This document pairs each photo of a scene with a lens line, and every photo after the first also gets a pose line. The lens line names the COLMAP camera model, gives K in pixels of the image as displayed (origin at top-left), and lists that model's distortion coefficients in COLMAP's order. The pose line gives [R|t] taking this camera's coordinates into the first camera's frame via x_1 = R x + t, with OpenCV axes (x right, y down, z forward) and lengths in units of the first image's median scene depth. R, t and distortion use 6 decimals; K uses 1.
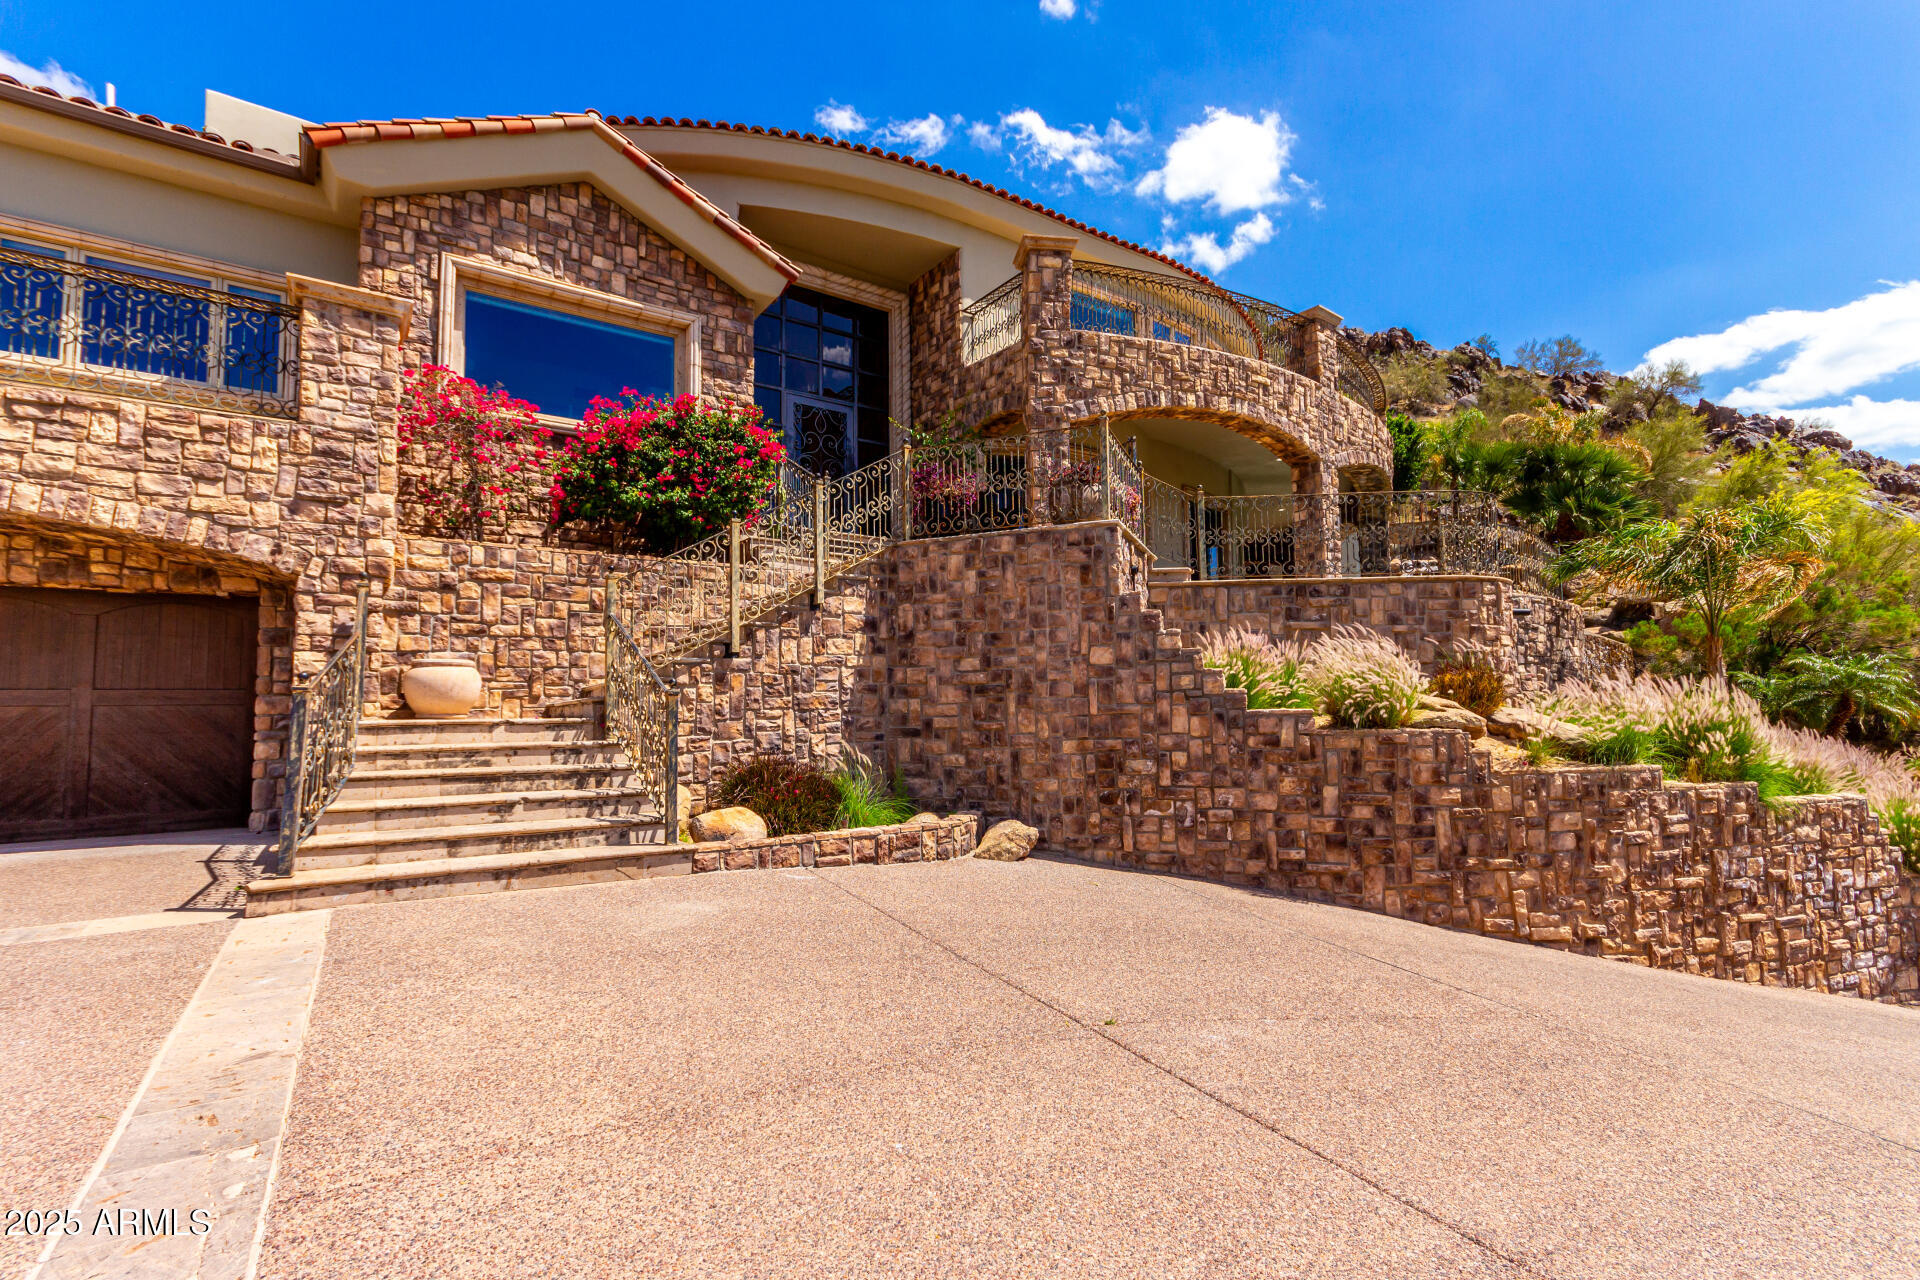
lens RADIAL K [[884.6, 0, 957.9], [0, 884.6, 650.5], [0, 0, 1]] dist [0.002887, 0.000978]
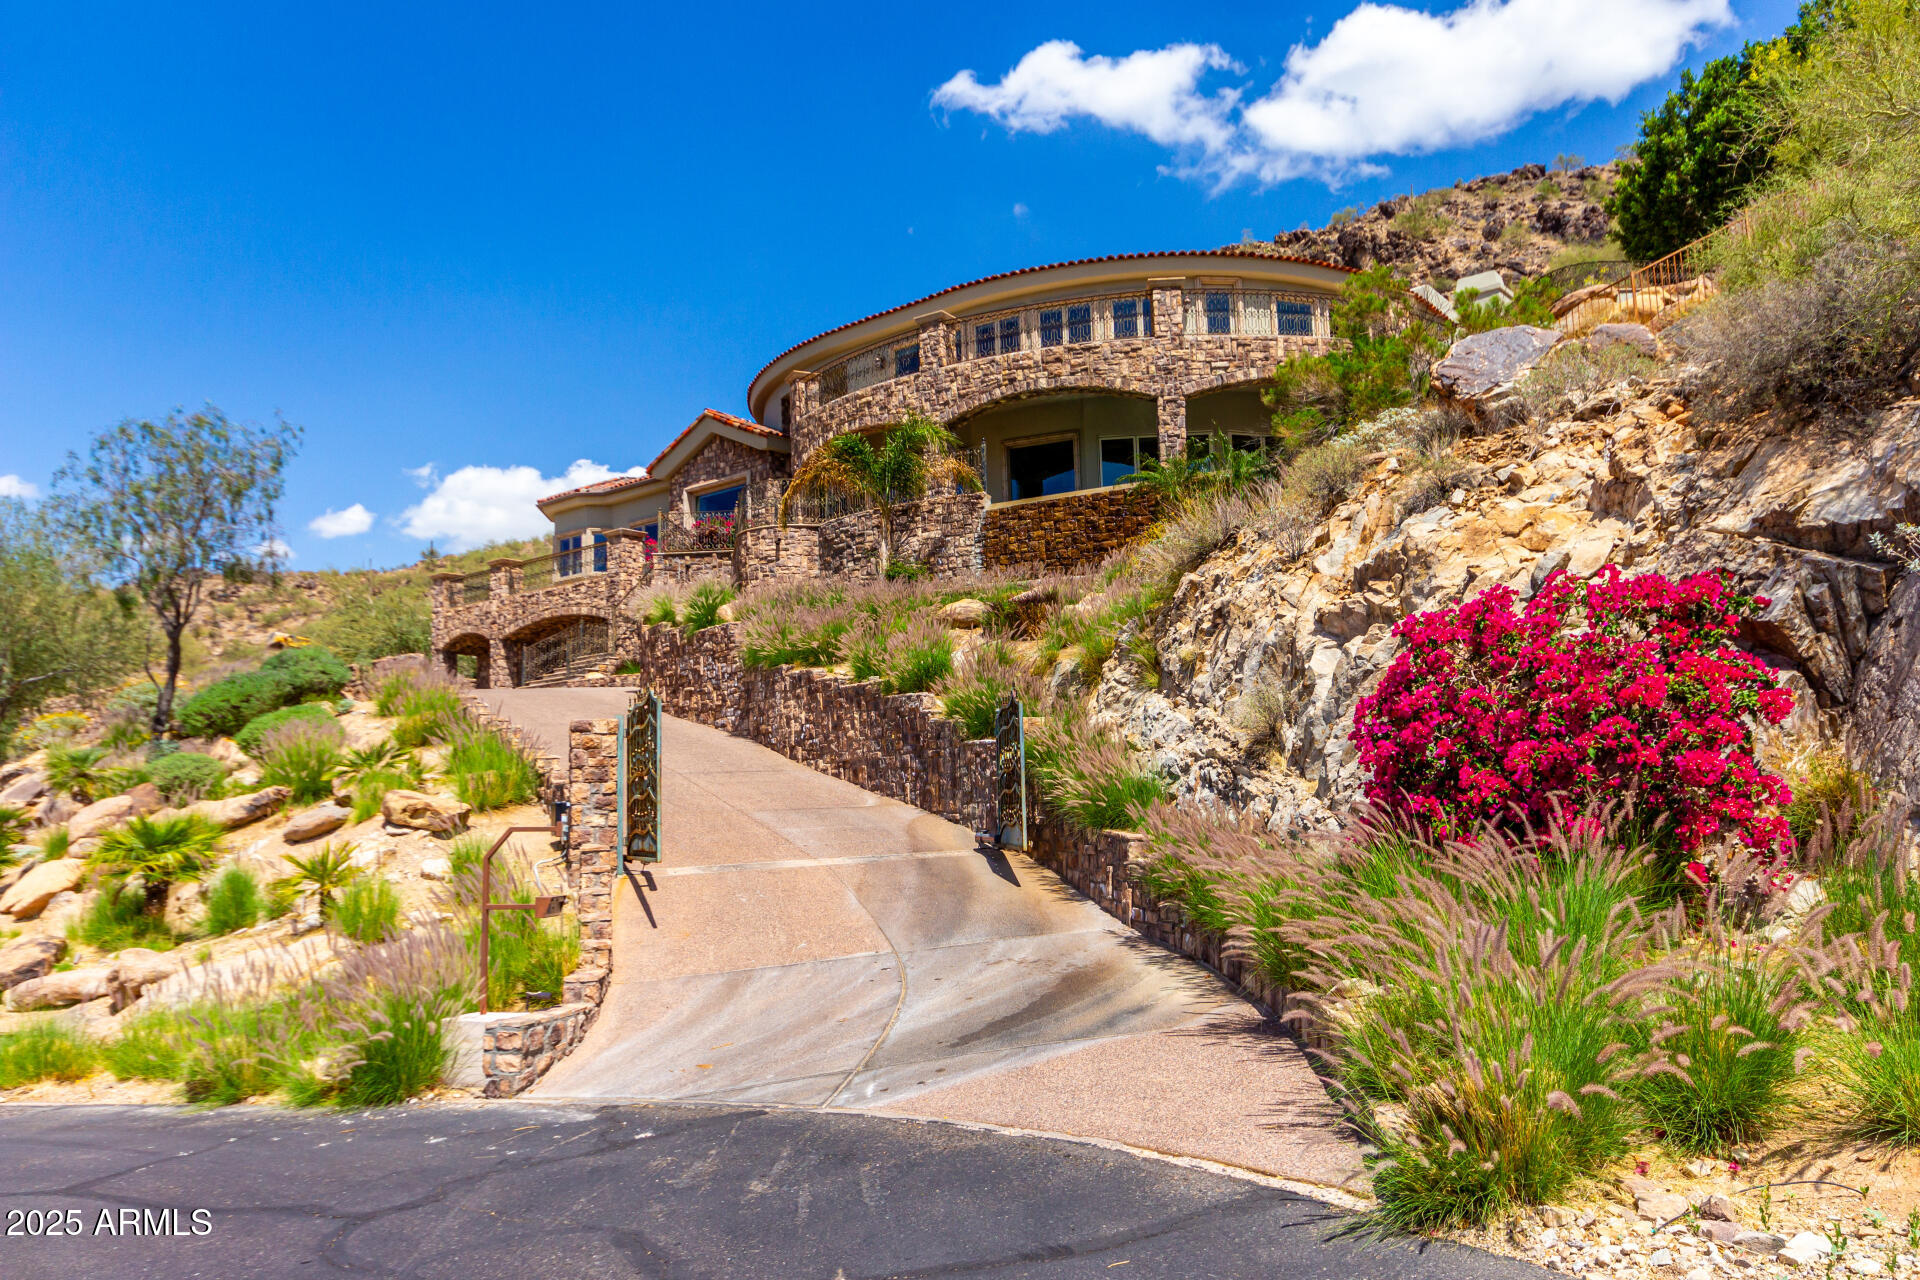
lens RADIAL K [[1308.2, 0, 958.1], [0, 1308.2, 650.9], [0, 0, 1]] dist [0.002678, -0.000129]
pose [[0.279915, -0.108280, -0.953899, 3.581204], [0.095582, 0.991825, -0.084538, 0.477799], [0.955255, -0.067512, 0.287977, 0.665641]]
